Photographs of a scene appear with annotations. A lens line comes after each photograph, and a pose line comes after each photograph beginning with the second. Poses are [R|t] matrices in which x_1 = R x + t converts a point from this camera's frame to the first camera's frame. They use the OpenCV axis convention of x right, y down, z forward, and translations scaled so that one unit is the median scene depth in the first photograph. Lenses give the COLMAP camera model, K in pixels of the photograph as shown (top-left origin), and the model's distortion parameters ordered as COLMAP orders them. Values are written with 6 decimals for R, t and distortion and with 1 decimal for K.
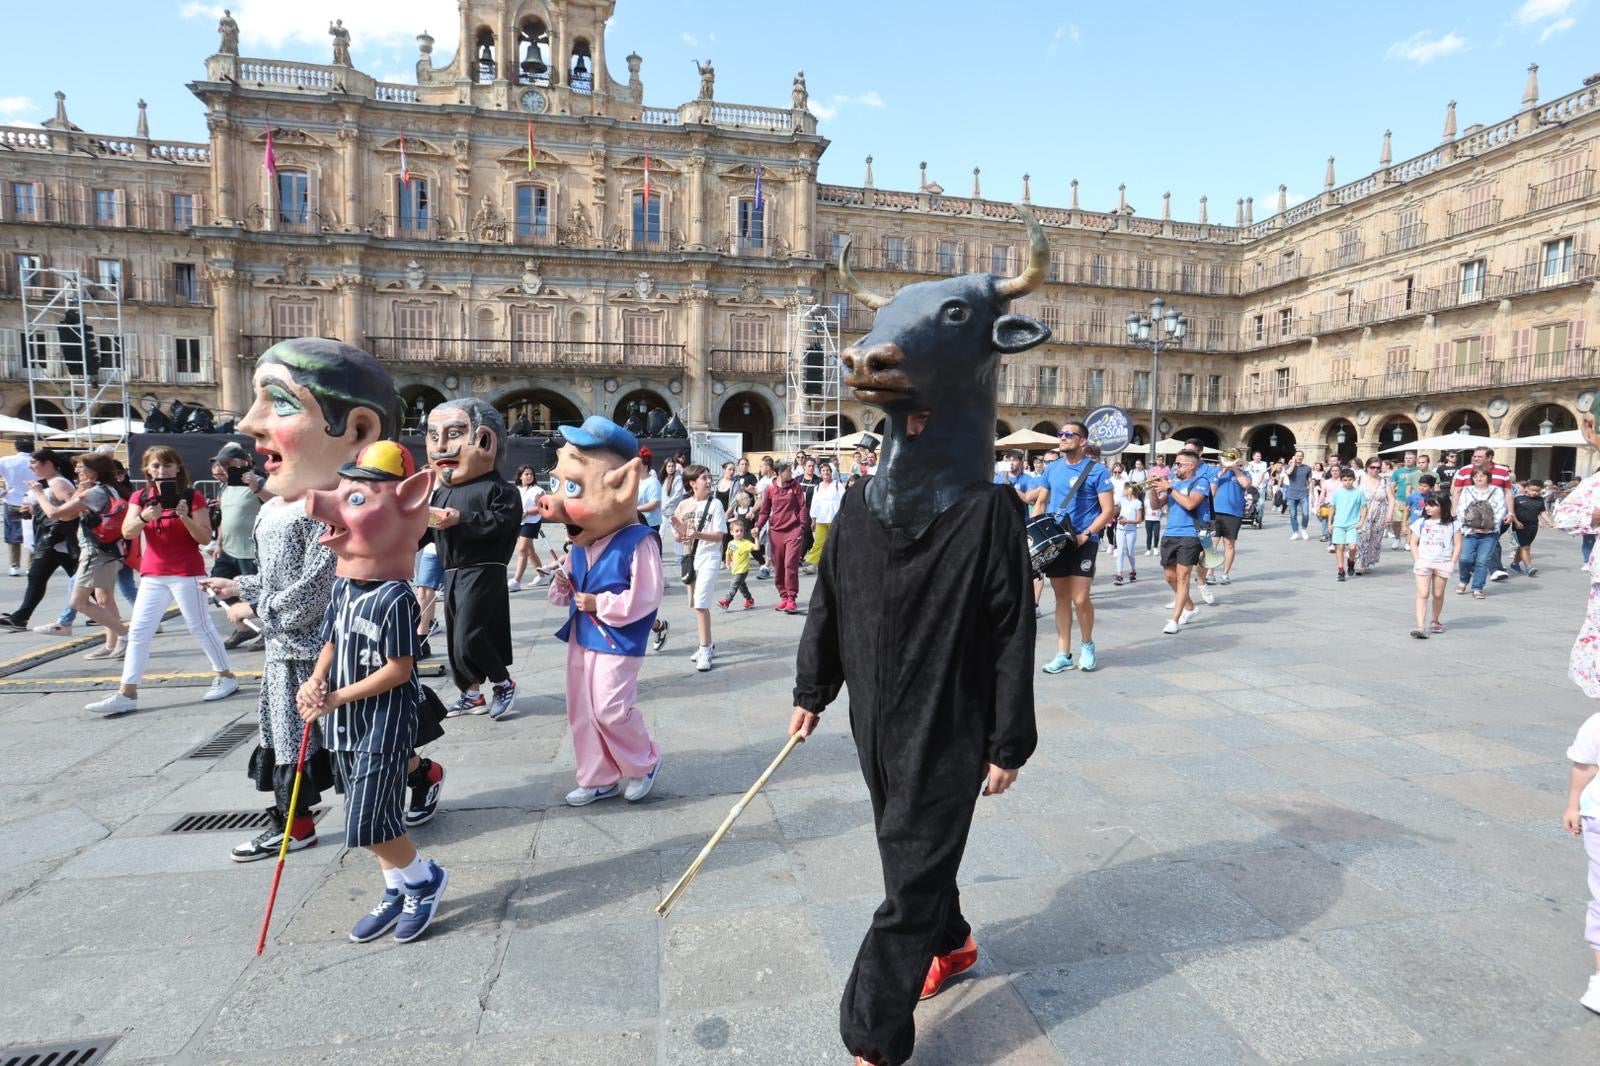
lens RADIAL K [[769.2, 0, 792.8], [0, 769.2, 532.9], [0, 0, 1]] dist [-0.074056, 0.033672]
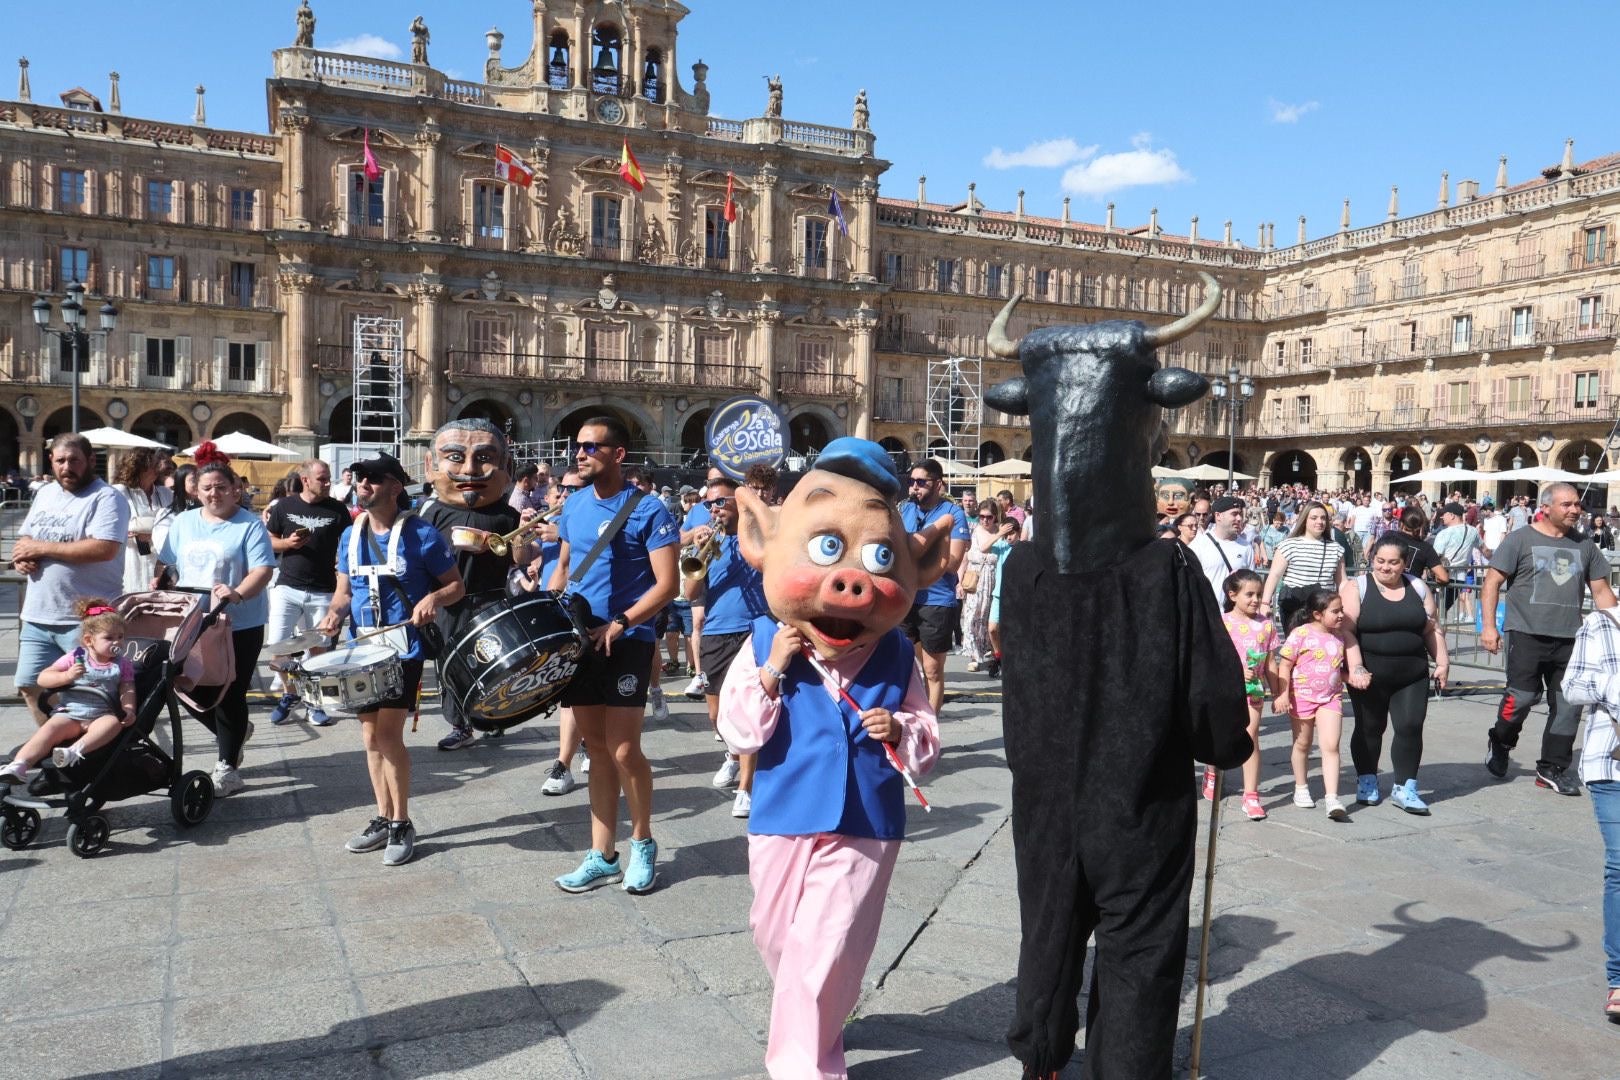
lens RADIAL K [[1159.0, 0, 801.2], [0, 1159.0, 536.0], [0, 0, 1]] dist [-0.044415, 0.072127]
pose [[0.981733, 0.001651, 0.190254, -0.379756], [0.004318, 0.999511, -0.030955, 0.021883], [-0.190212, 0.031211, 0.981247, -0.488835]]
